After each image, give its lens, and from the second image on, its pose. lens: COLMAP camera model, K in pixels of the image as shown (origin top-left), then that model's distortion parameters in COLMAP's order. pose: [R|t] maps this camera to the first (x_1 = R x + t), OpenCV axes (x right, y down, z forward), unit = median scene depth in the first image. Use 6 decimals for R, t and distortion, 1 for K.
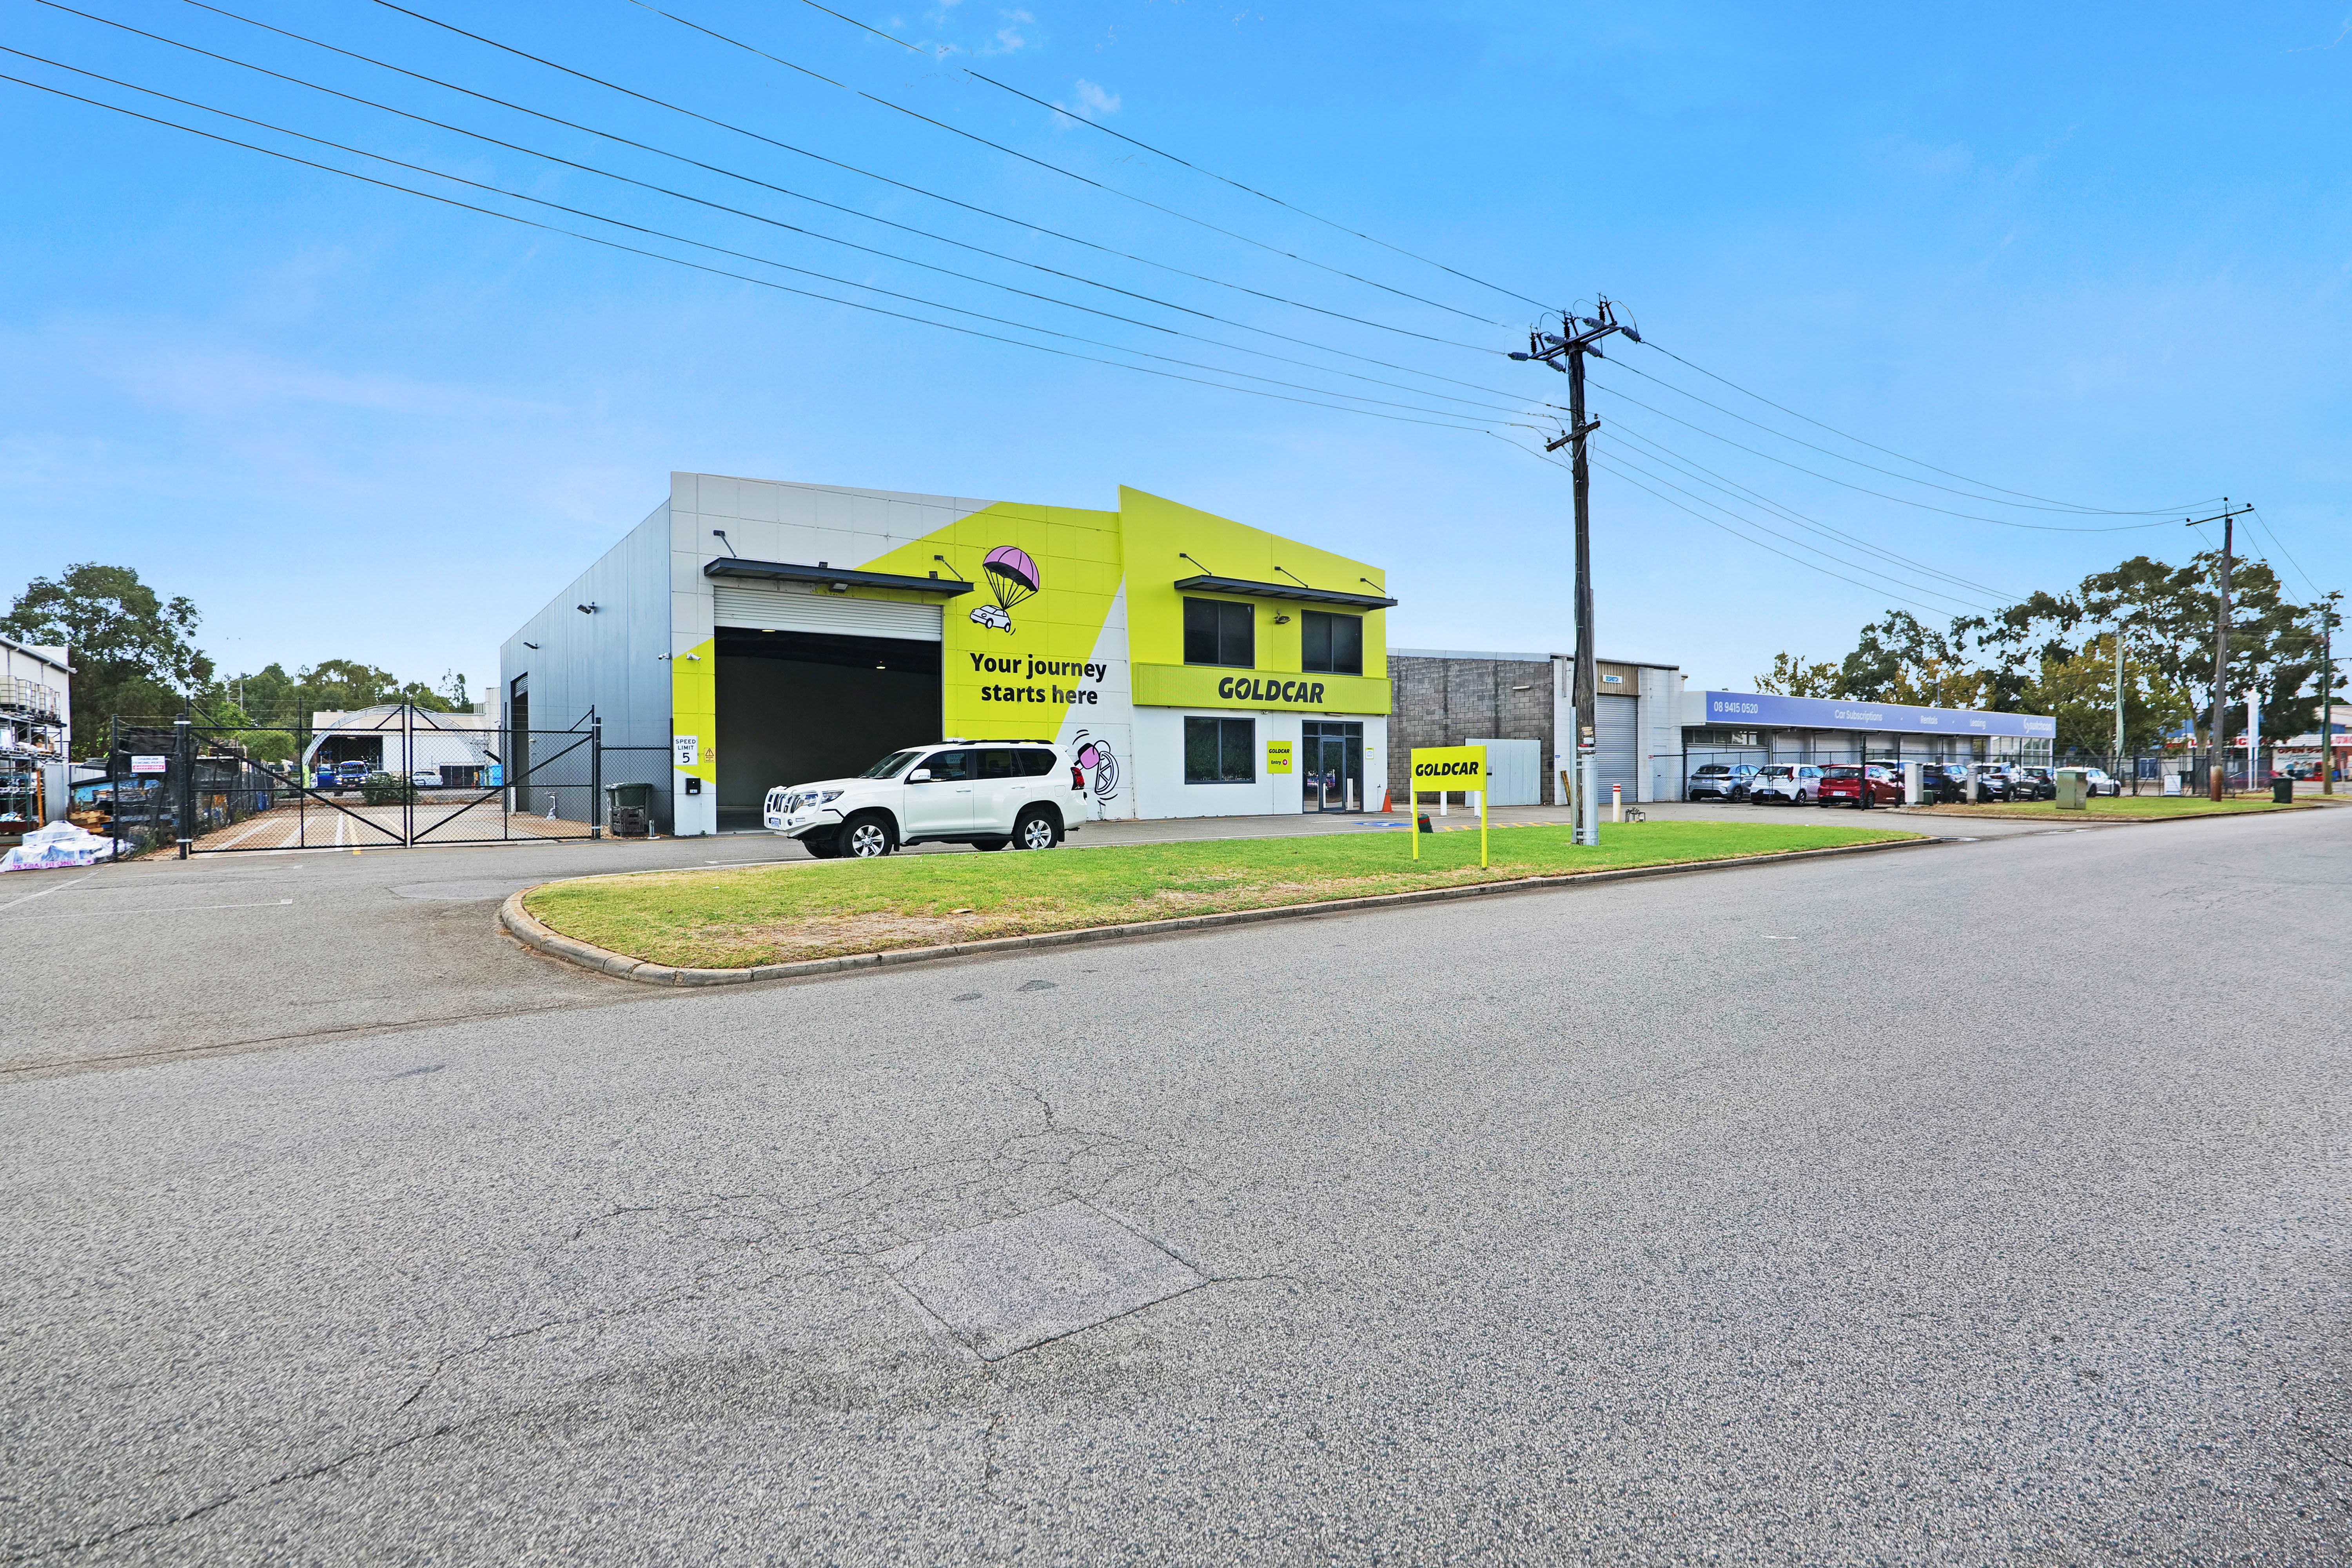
lens RADIAL K [[1139.1, 0, 1176.0], [0, 1139.1, 784.0], [0, 0, 1]] dist [-0.040717, -0.000483]
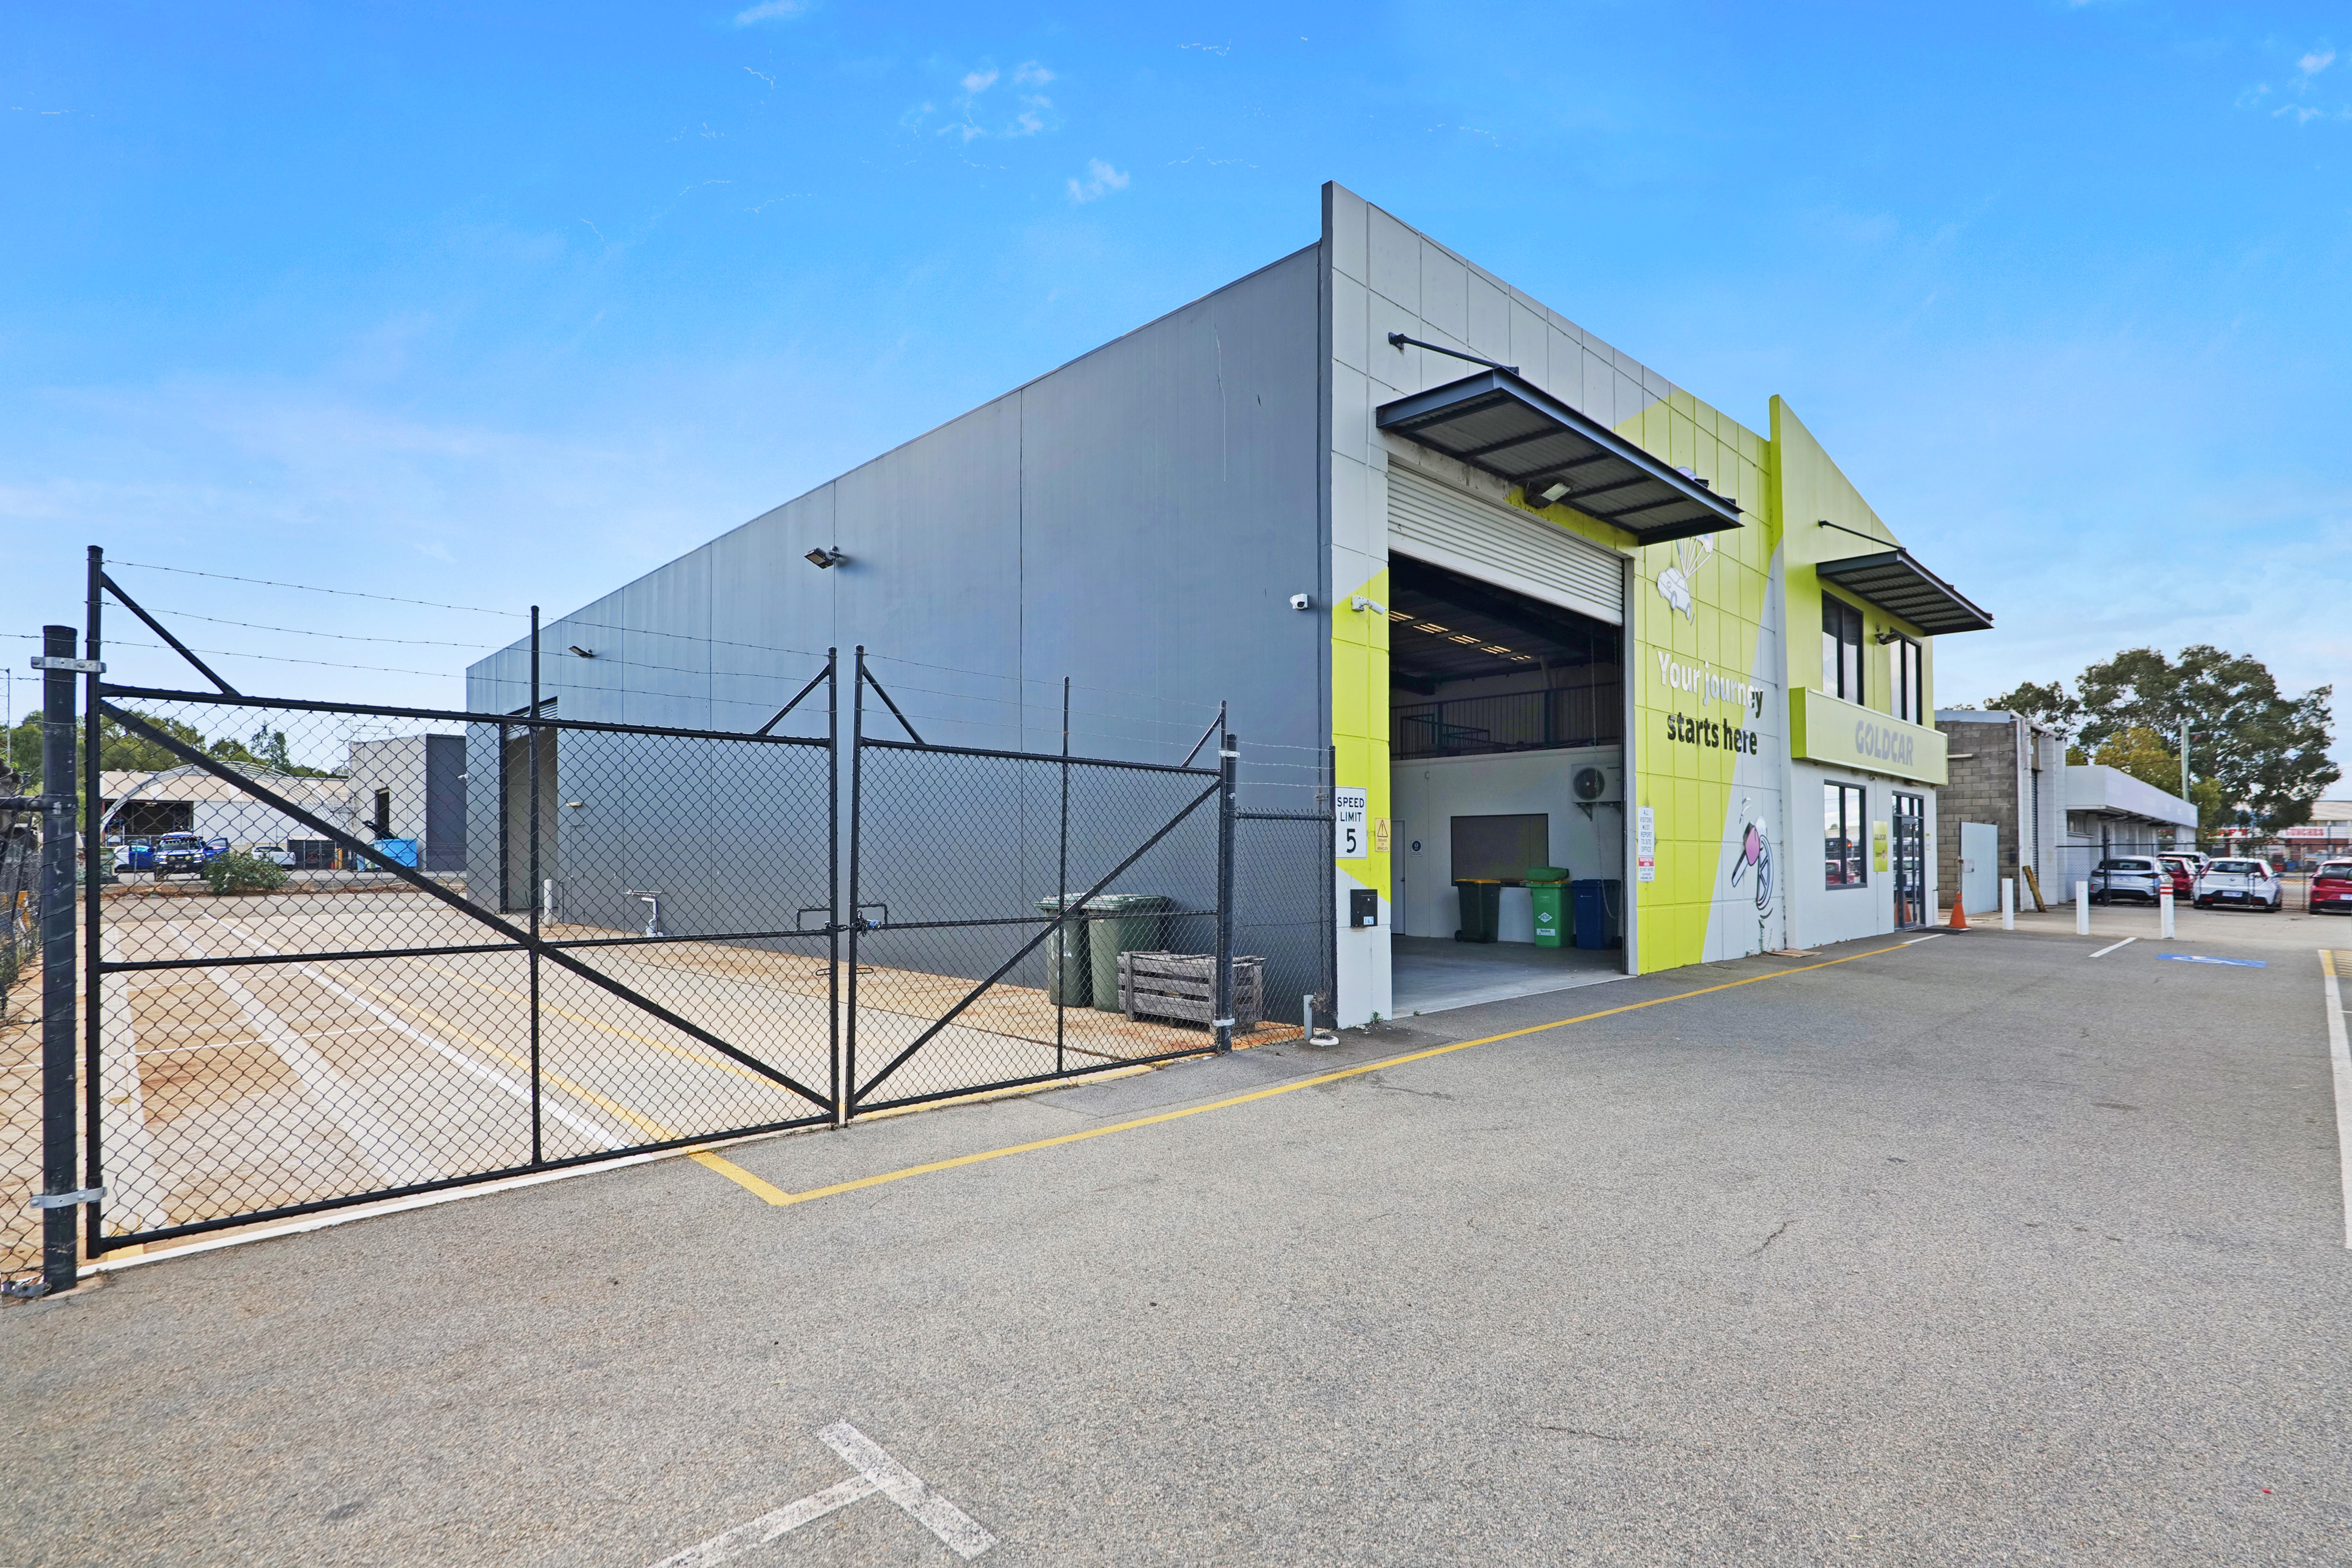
lens RADIAL K [[1139.1, 0, 1176.0], [0, 1139.1, 784.0], [0, 0, 1]] dist [-0.040717, -0.000483]
pose [[0.991621, 0.017883, 0.127935, -0.316085], [-0.008490, 0.997253, -0.073589, -0.007122], [-0.128899, 0.071886, 0.989049, 0.334569]]
